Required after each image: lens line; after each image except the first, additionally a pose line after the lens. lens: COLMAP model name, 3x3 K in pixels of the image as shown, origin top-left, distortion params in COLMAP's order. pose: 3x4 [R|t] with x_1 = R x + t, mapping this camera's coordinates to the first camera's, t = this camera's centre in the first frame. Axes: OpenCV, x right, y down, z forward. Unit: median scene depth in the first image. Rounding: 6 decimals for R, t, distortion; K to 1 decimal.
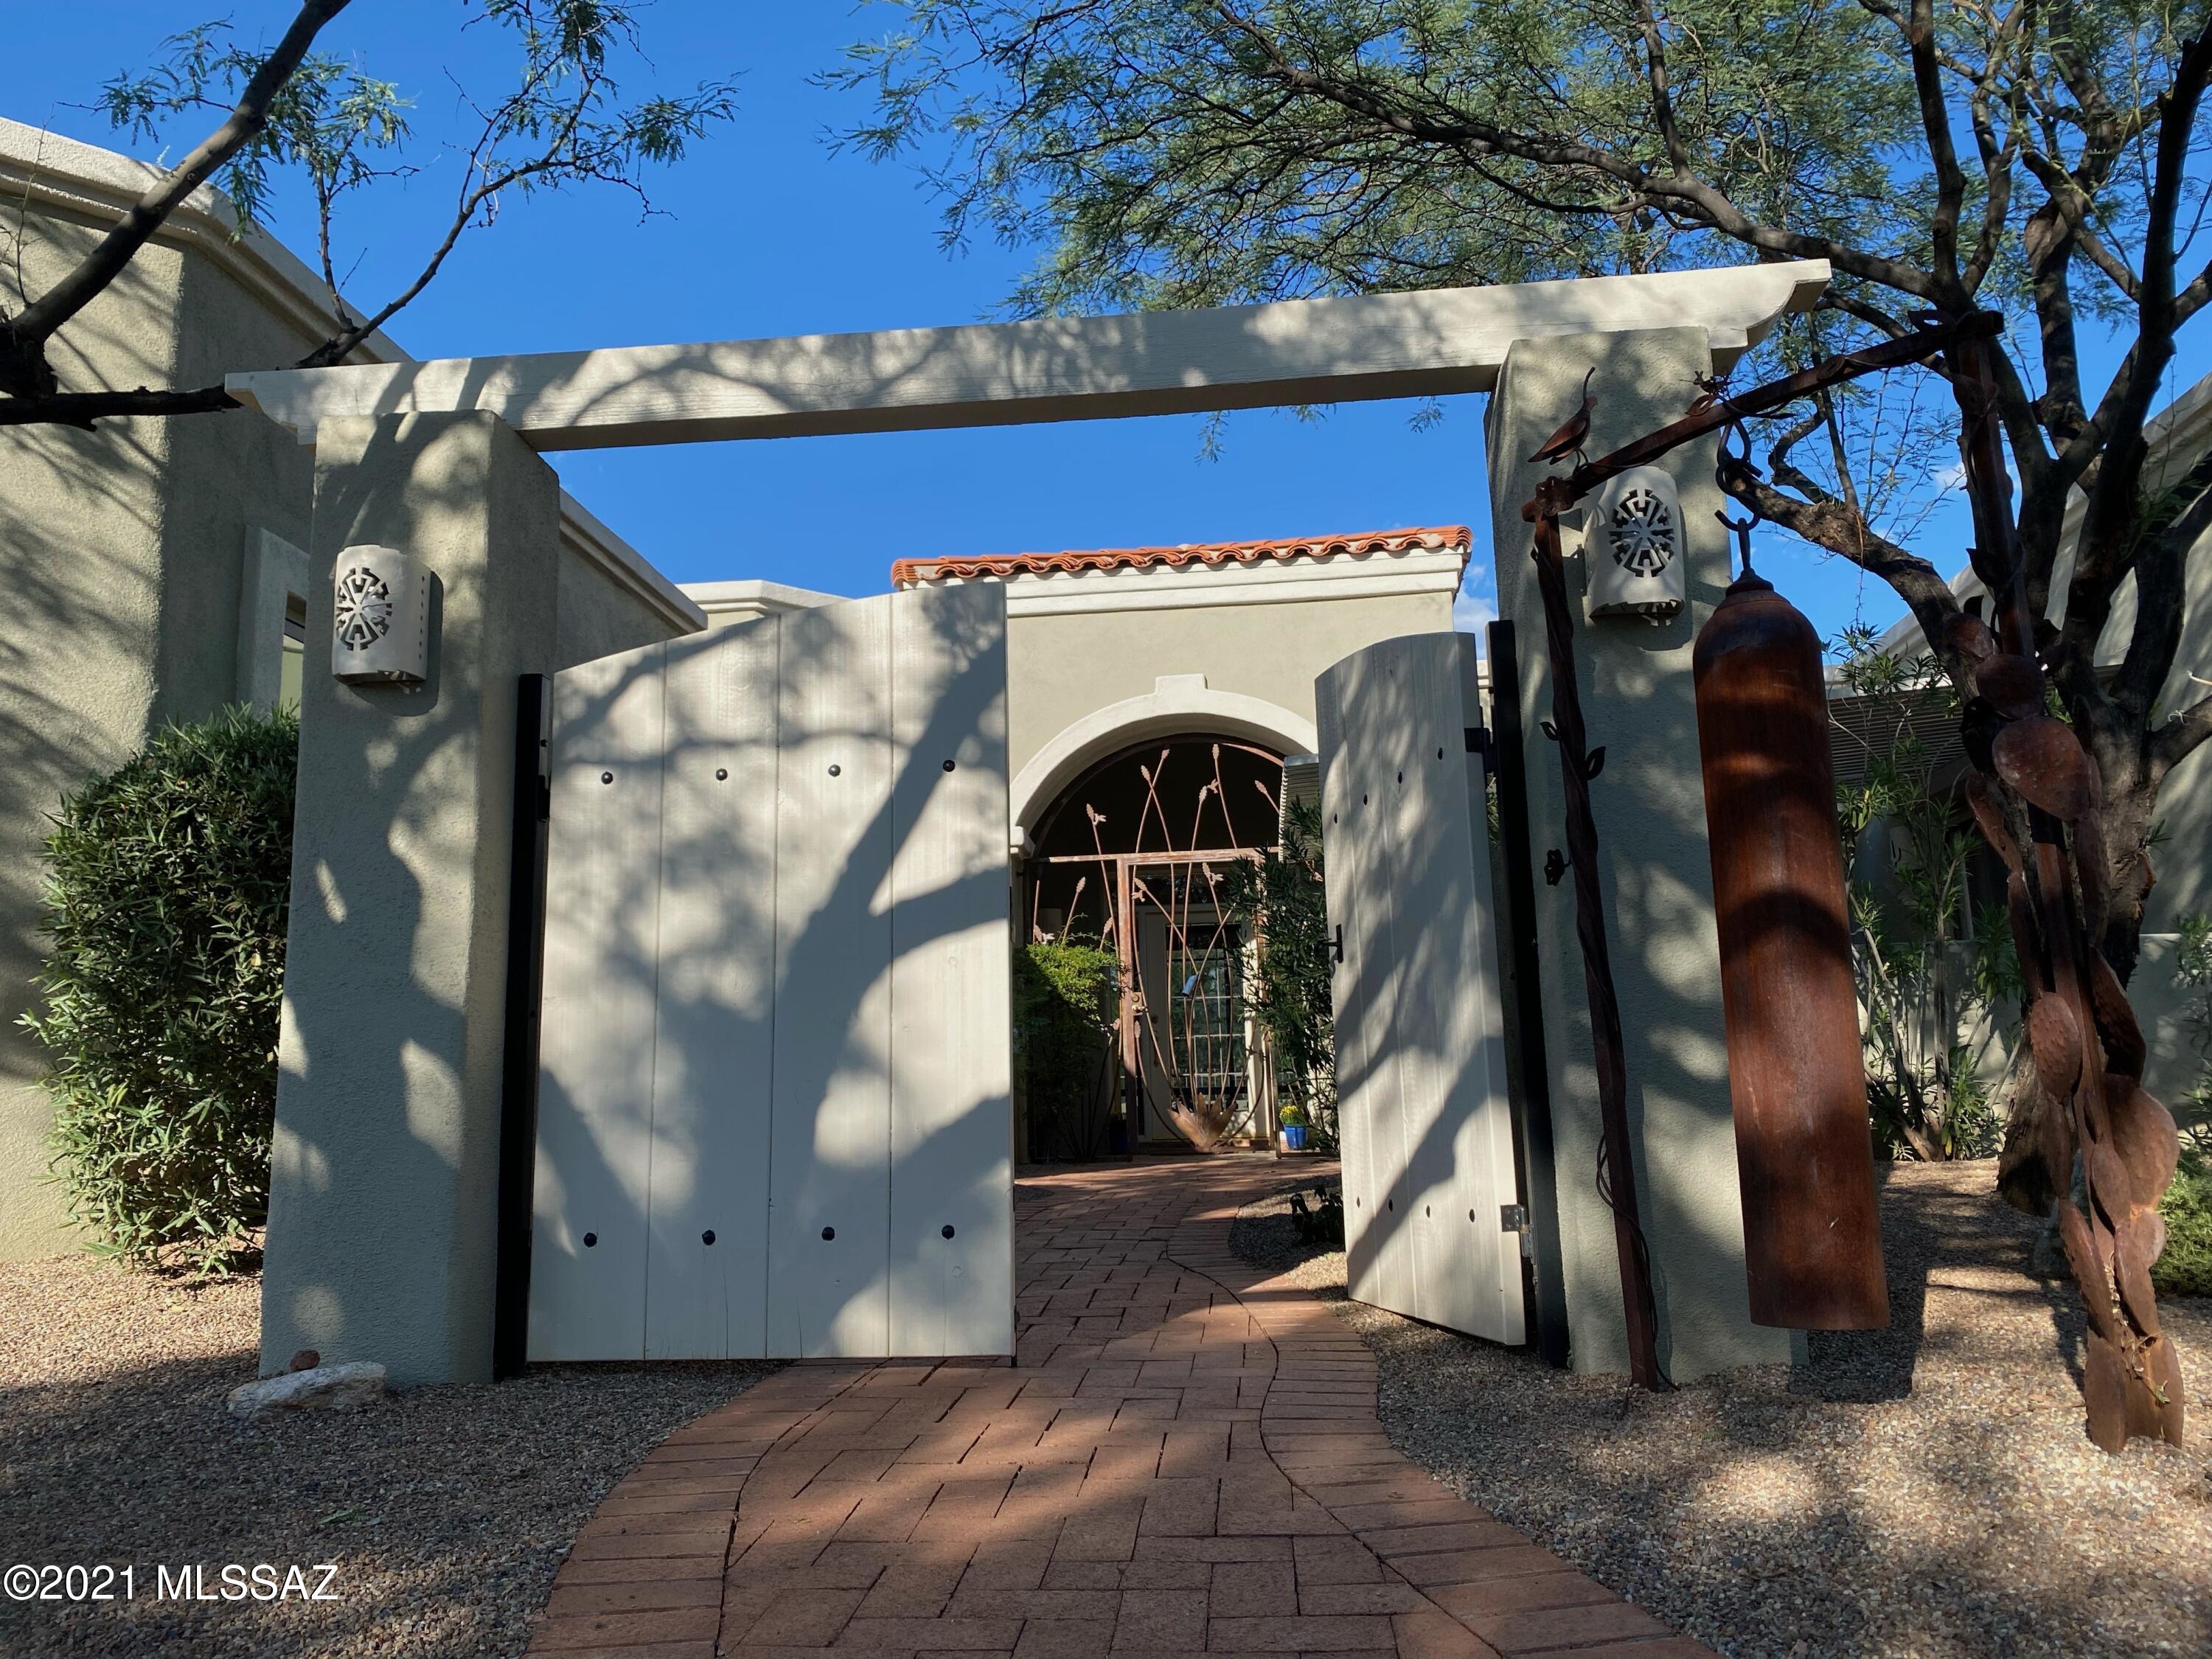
lens RADIAL K [[1667.1, 0, 1106.0], [0, 1667.1, 829.5], [0, 0, 1]] dist [-0.004291, -0.001263]
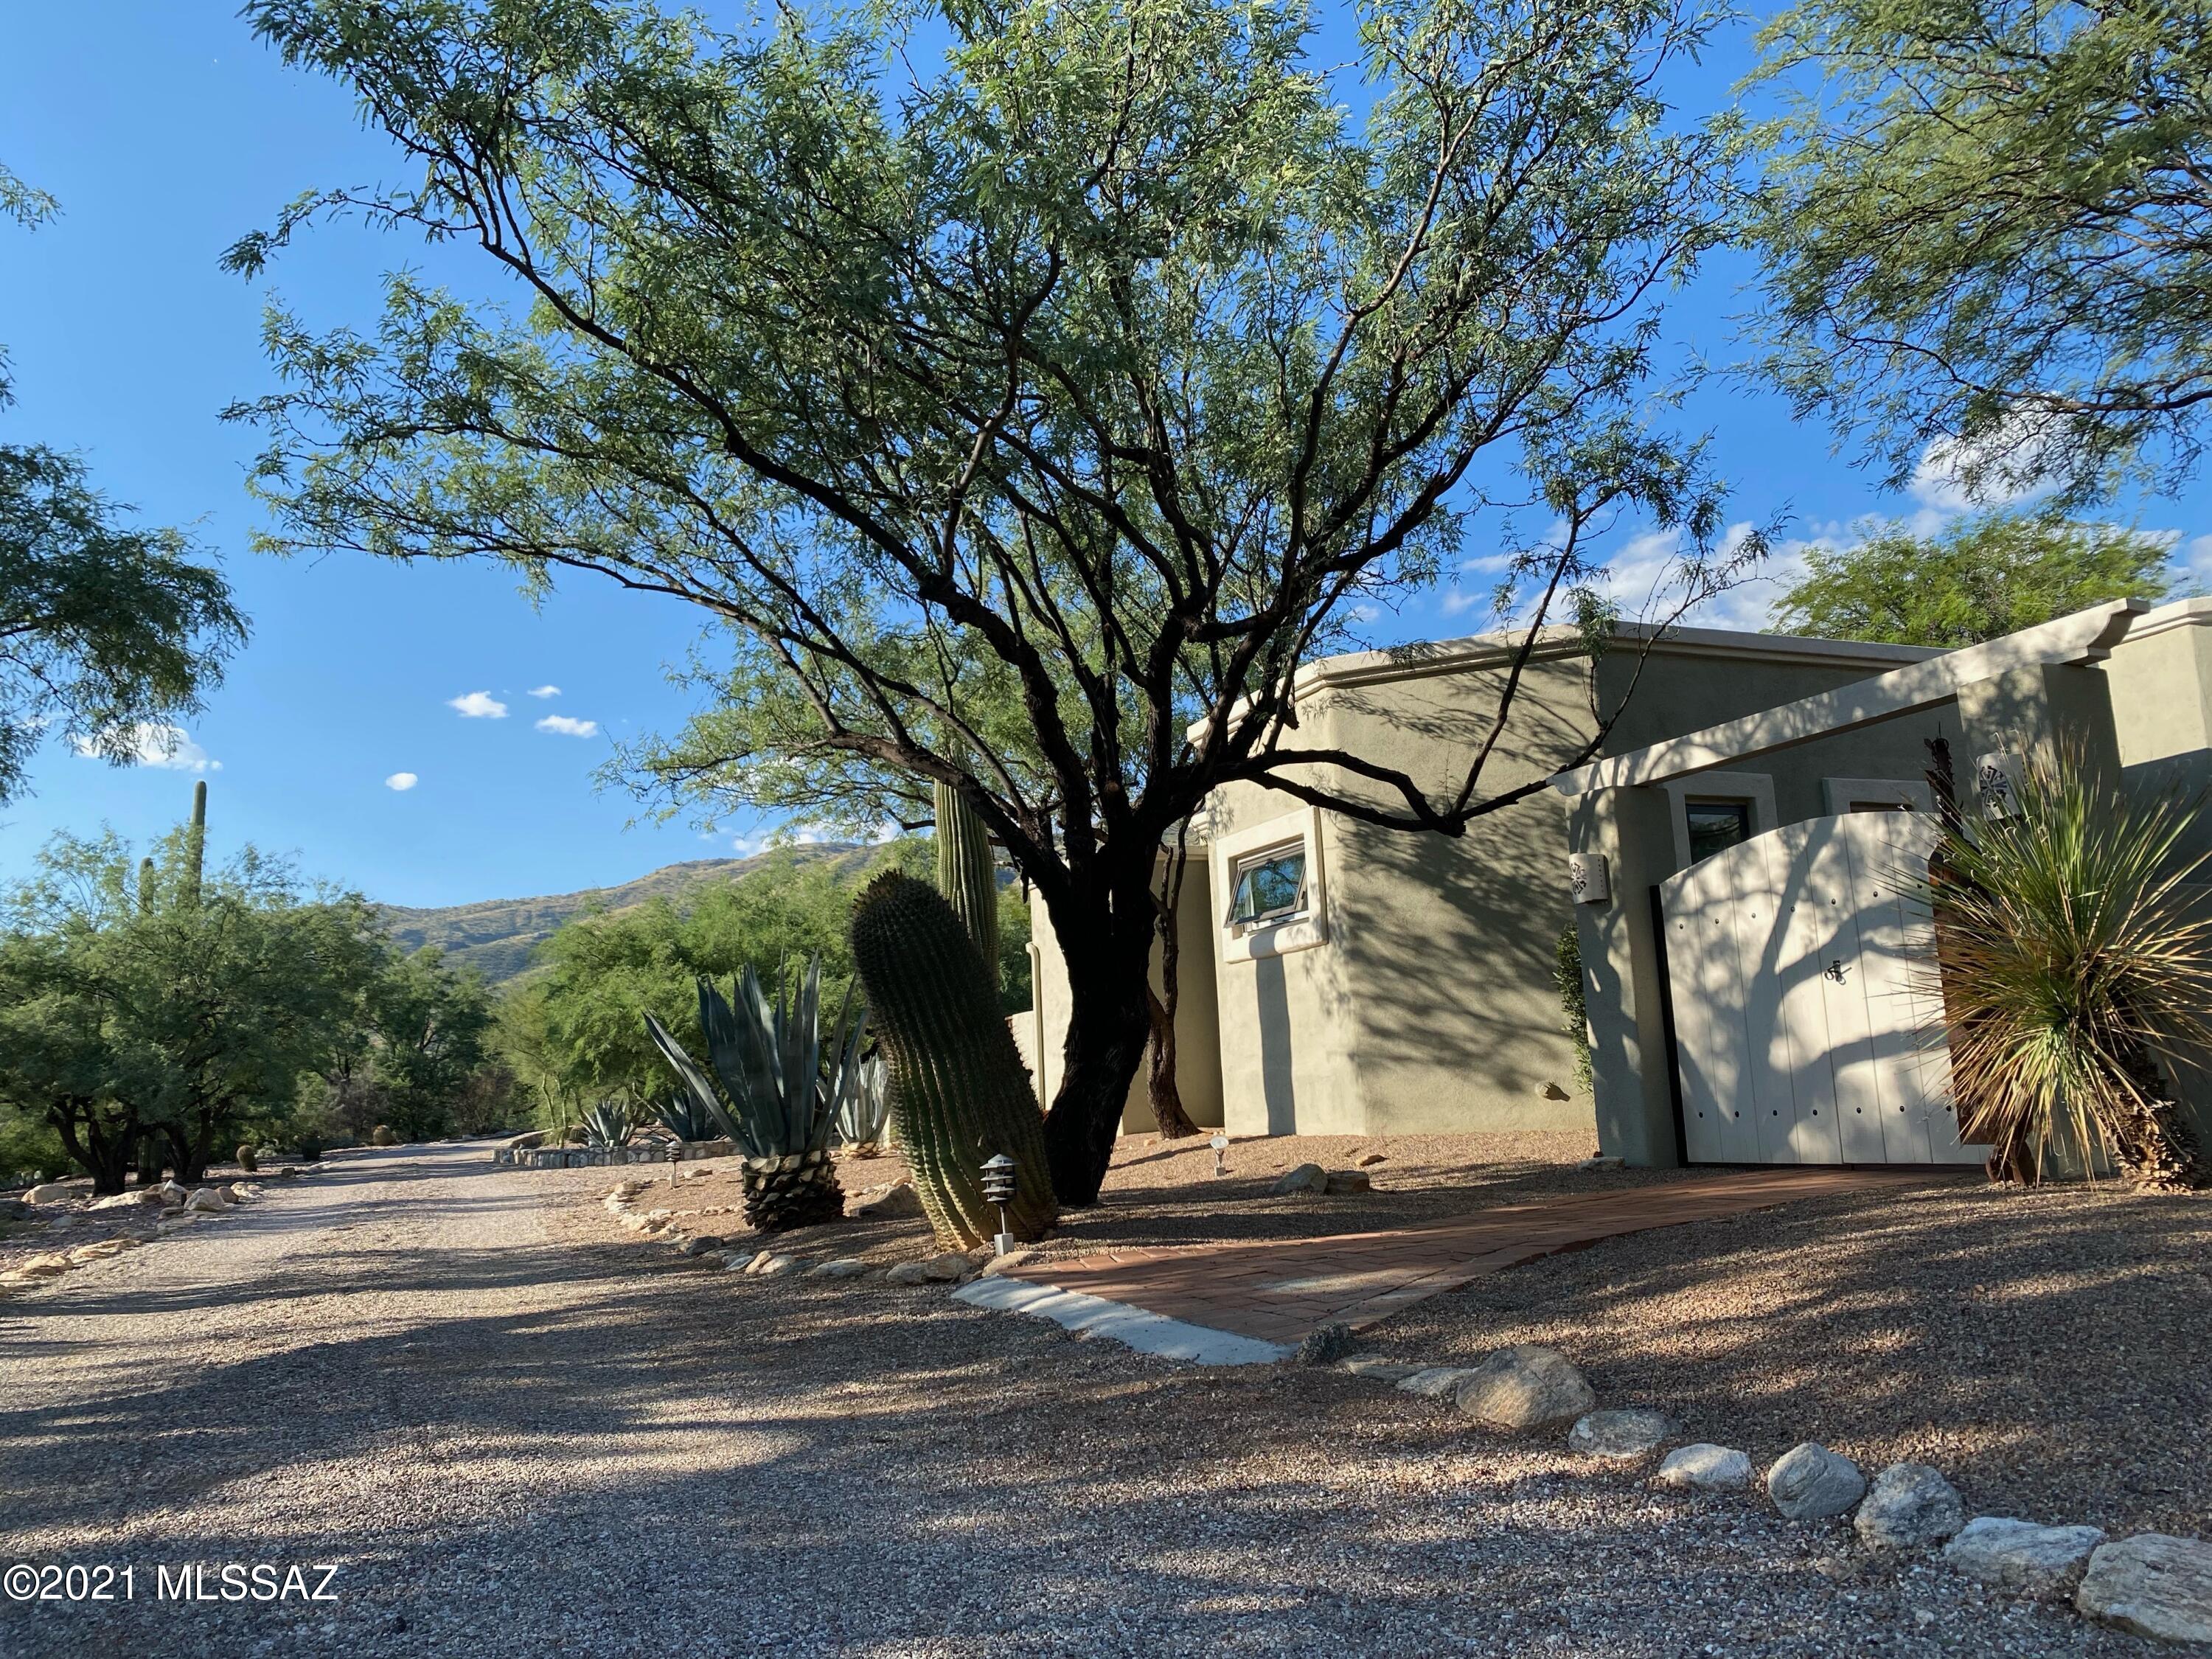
lens RADIAL K [[1667.1, 0, 1106.0], [0, 1667.1, 829.5], [0, 0, 1]] dist [-0.004291, -0.001263]
pose [[0.494606, -0.142490, -0.857358, 1.425463], [0.187140, 0.980790, -0.055044, -0.187283], [0.848731, -0.133220, 0.511770, -0.981933]]
